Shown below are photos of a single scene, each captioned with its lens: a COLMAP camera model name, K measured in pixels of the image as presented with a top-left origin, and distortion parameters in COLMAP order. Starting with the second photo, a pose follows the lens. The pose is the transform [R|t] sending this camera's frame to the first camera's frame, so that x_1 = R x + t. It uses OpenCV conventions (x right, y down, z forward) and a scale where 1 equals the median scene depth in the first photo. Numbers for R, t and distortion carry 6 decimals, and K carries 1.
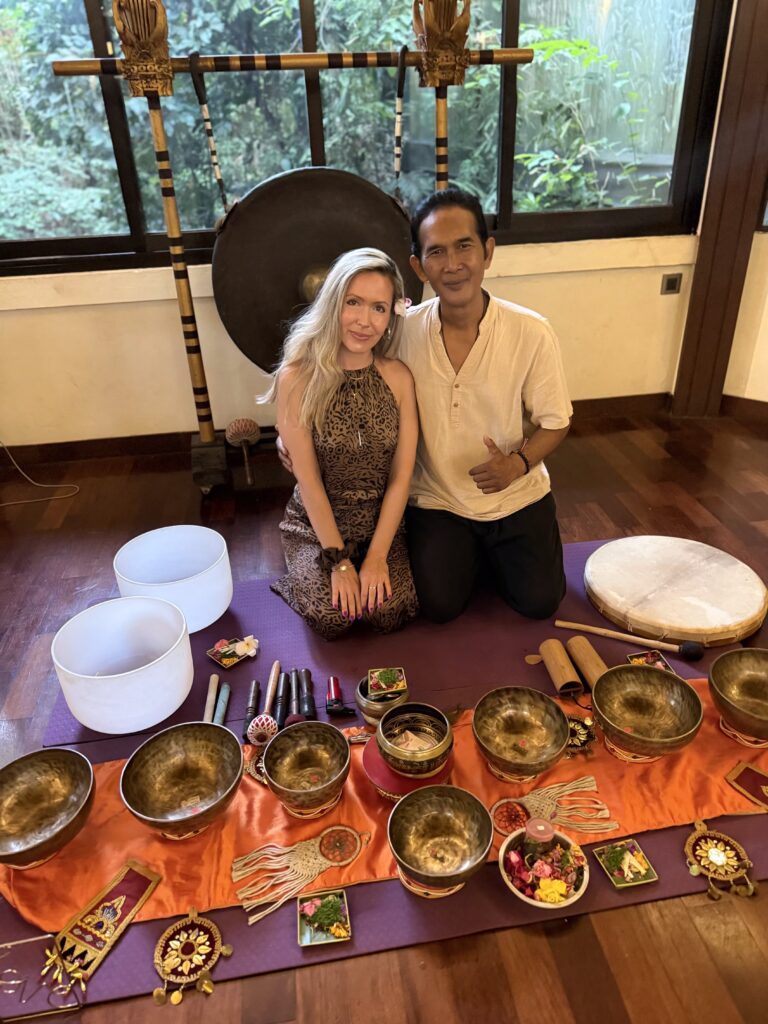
lens RADIAL K [[716.3, 0, 385.0], [0, 716.3, 513.1], [0, 0, 1]] dist [0.006625, -0.001271]
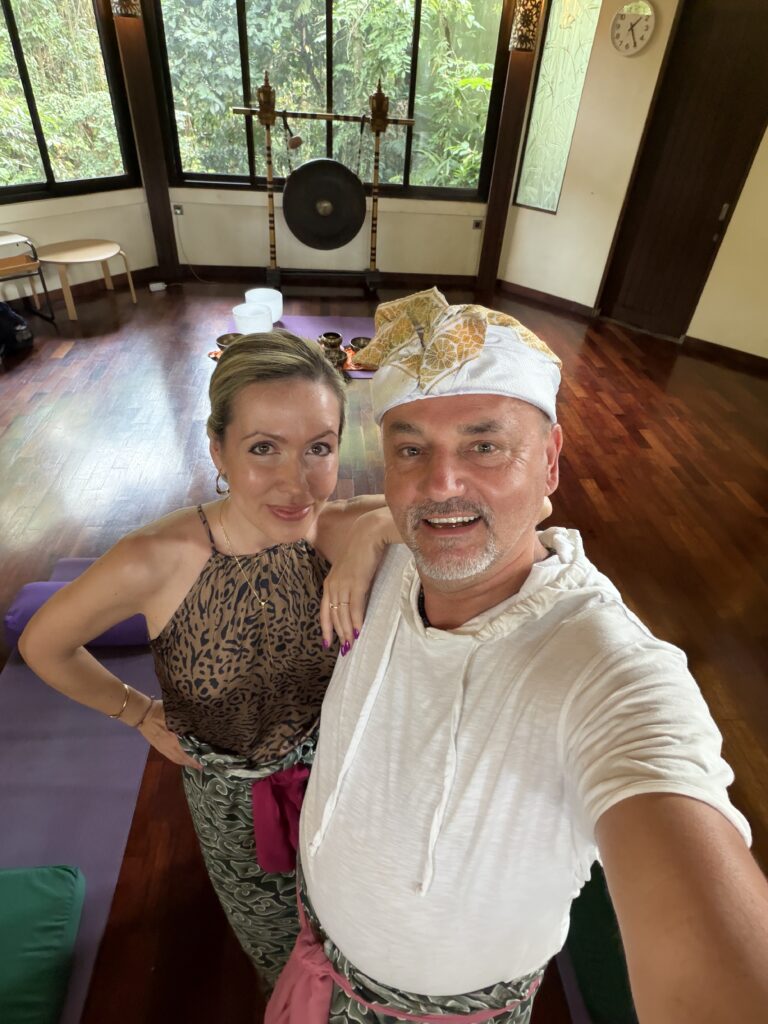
lens RADIAL K [[595.4, 0, 383.3], [0, 595.4, 510.3], [0, 0, 1]] dist [-0.005561, 0.000580]
pose [[0.993736, 0.110381, 0.017437, 0.189599], [-0.111749, 0.982071, 0.151818, 0.377356], [-0.000366, -0.152815, 0.988255, -1.191712]]
